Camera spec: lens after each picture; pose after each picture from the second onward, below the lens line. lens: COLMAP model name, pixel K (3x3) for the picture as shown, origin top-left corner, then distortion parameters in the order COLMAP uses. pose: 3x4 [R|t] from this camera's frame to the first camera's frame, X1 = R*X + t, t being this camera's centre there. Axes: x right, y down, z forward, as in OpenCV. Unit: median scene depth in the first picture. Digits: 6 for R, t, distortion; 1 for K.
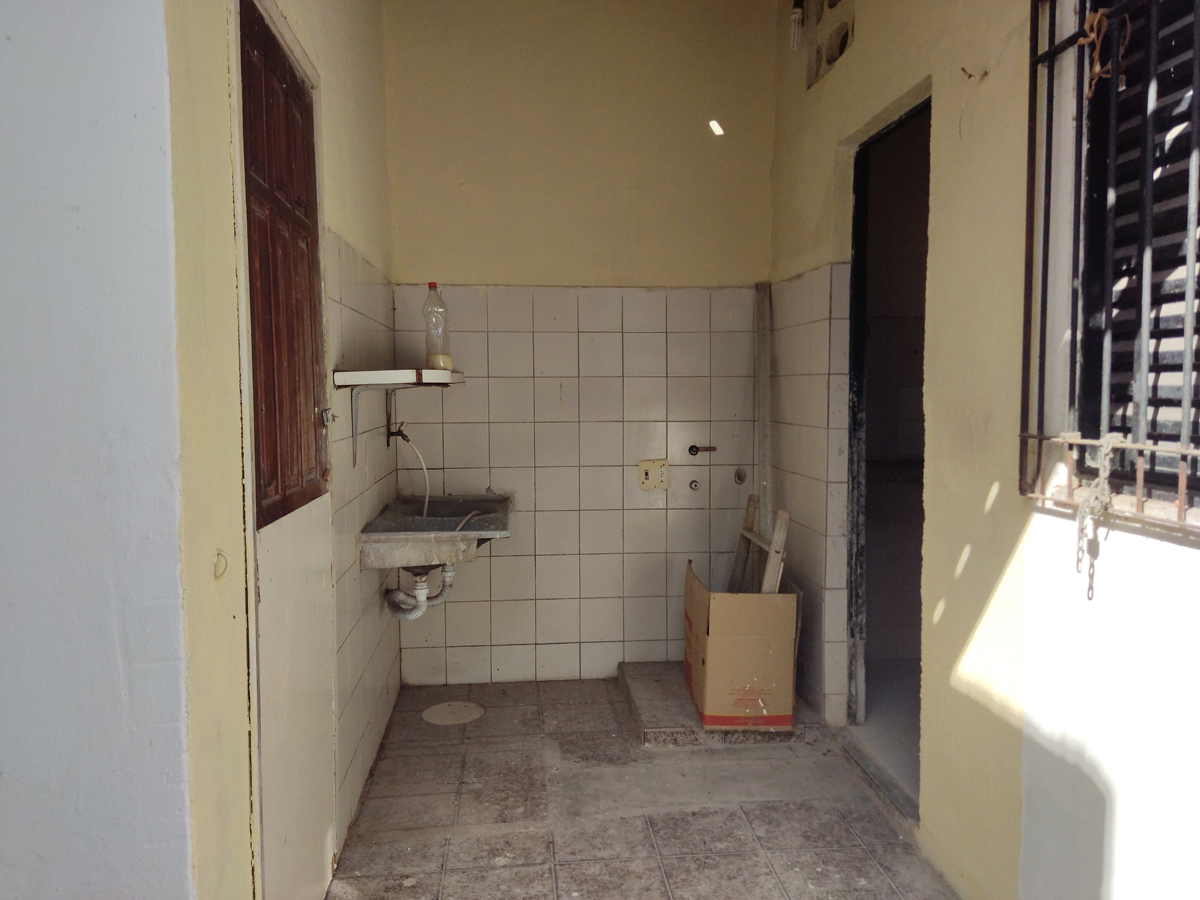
lens RADIAL K [[889.2, 0, 593.0], [0, 889.2, 441.8], [0, 0, 1]] dist [0.156189, -0.232417]
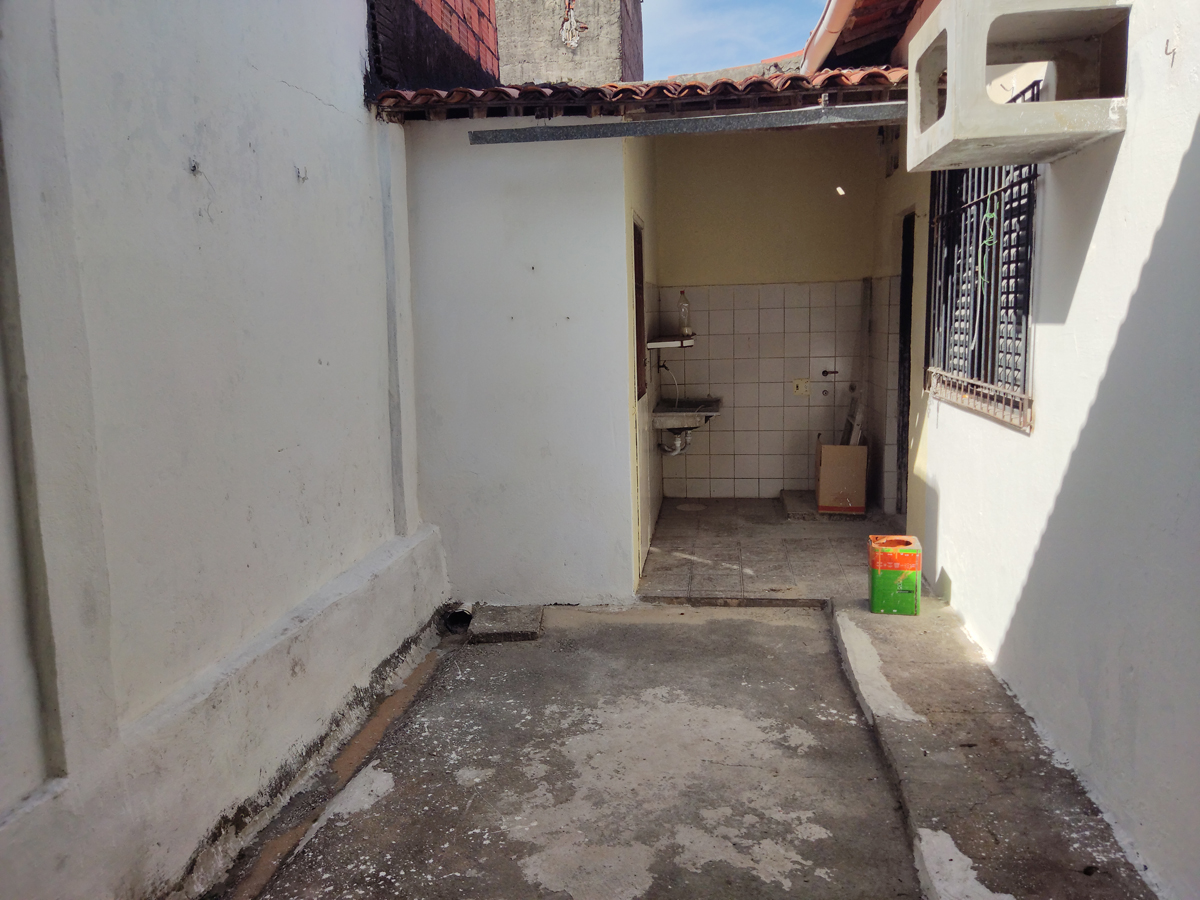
lens RADIAL K [[889.2, 0, 593.0], [0, 889.2, 441.8], [0, 0, 1]] dist [0.156189, -0.232417]
pose [[0.973002, 0.012625, -0.230451, 0.091740], [0.007878, 0.996104, 0.087836, -0.018249], [0.230662, -0.087280, 0.969112, -1.023654]]
